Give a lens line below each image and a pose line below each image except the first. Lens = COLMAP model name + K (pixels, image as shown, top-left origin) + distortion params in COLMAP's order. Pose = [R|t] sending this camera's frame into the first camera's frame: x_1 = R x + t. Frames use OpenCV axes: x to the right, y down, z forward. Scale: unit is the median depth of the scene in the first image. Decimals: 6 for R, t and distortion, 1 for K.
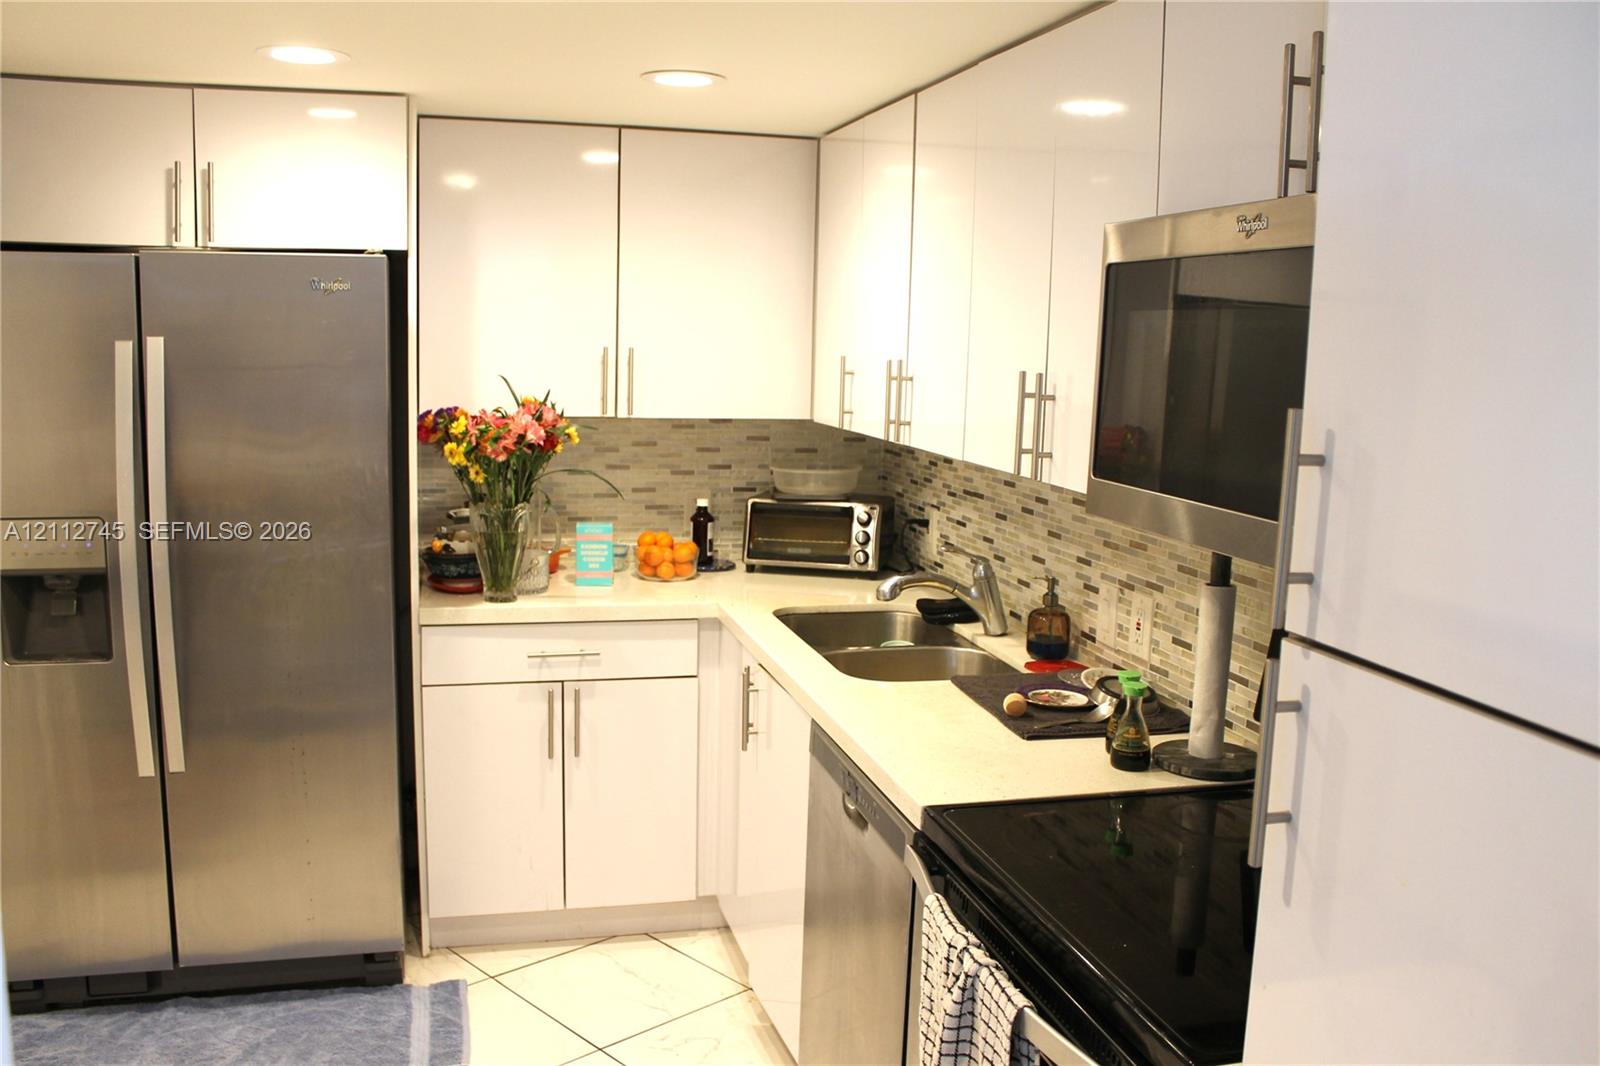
lens RADIAL K [[1352.4, 0, 800.0], [0, 1352.4, 533.0], [0, 0, 1]] dist [-0.164786, 0.151728]
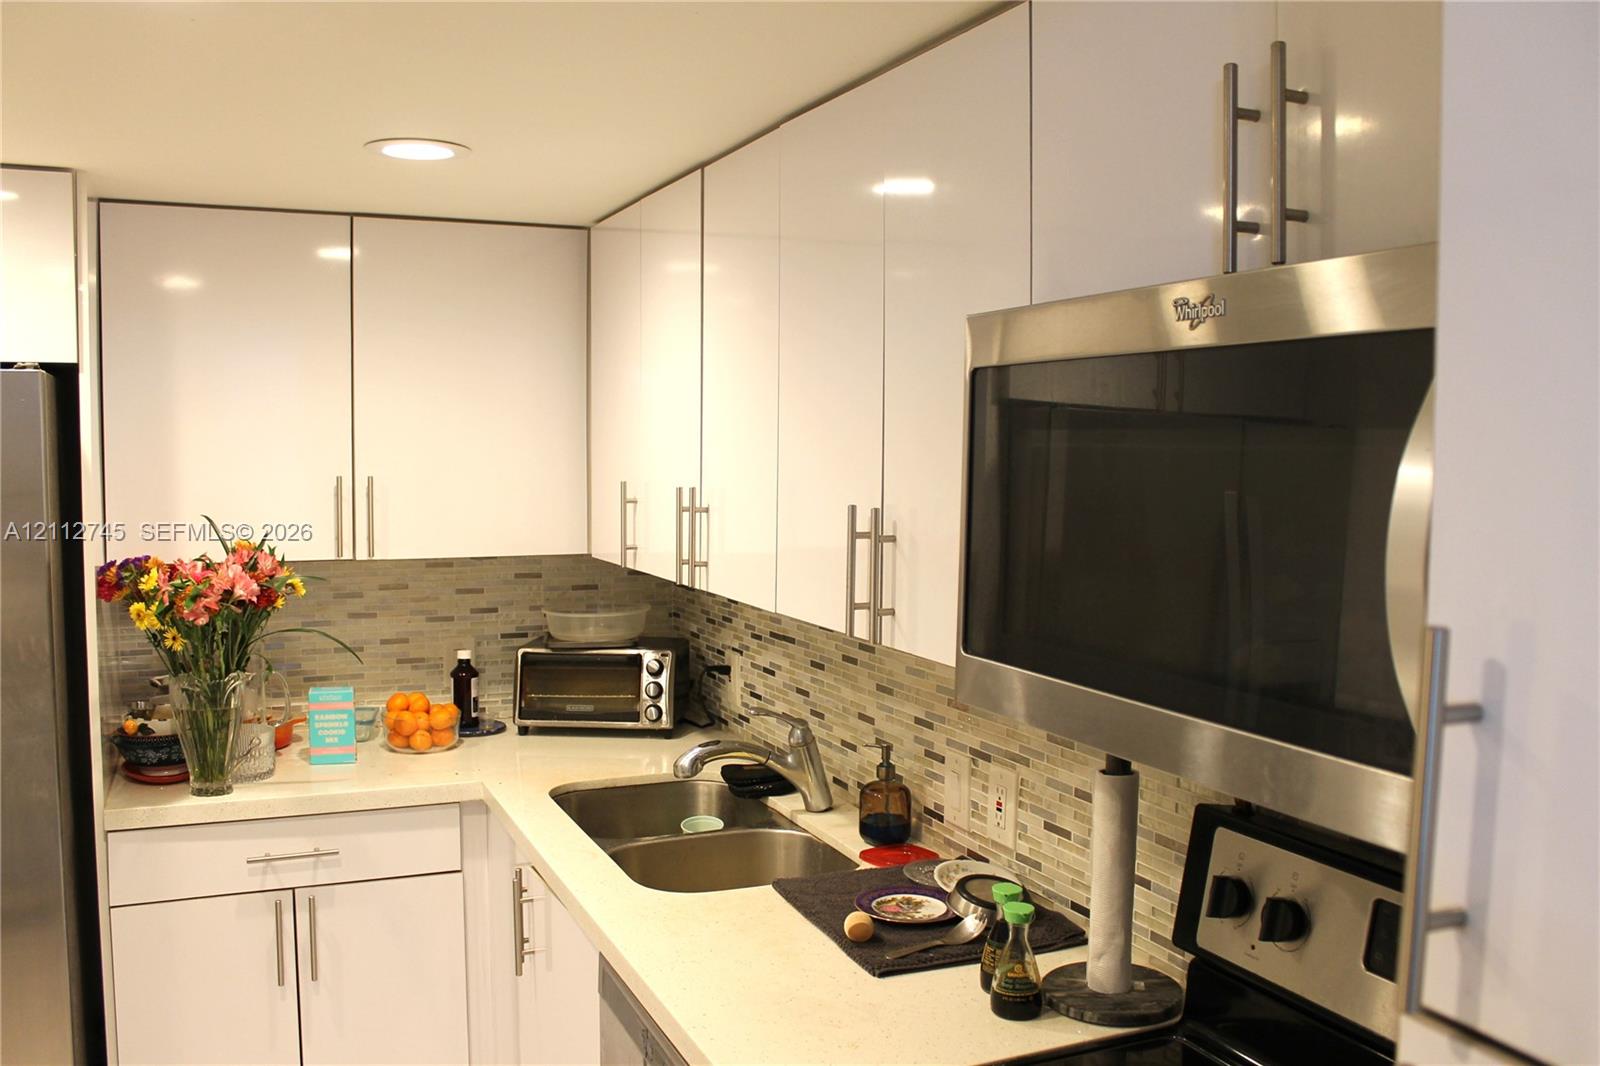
lens RADIAL K [[1352.4, 0, 800.0], [0, 1352.4, 533.0], [0, 0, 1]] dist [-0.164786, 0.151728]
pose [[0.987038, -0.030954, 0.157471, 0.007186], [0.042927, 0.996392, -0.073207, -0.032480], [-0.154637, 0.079018, 0.984806, 0.154769]]
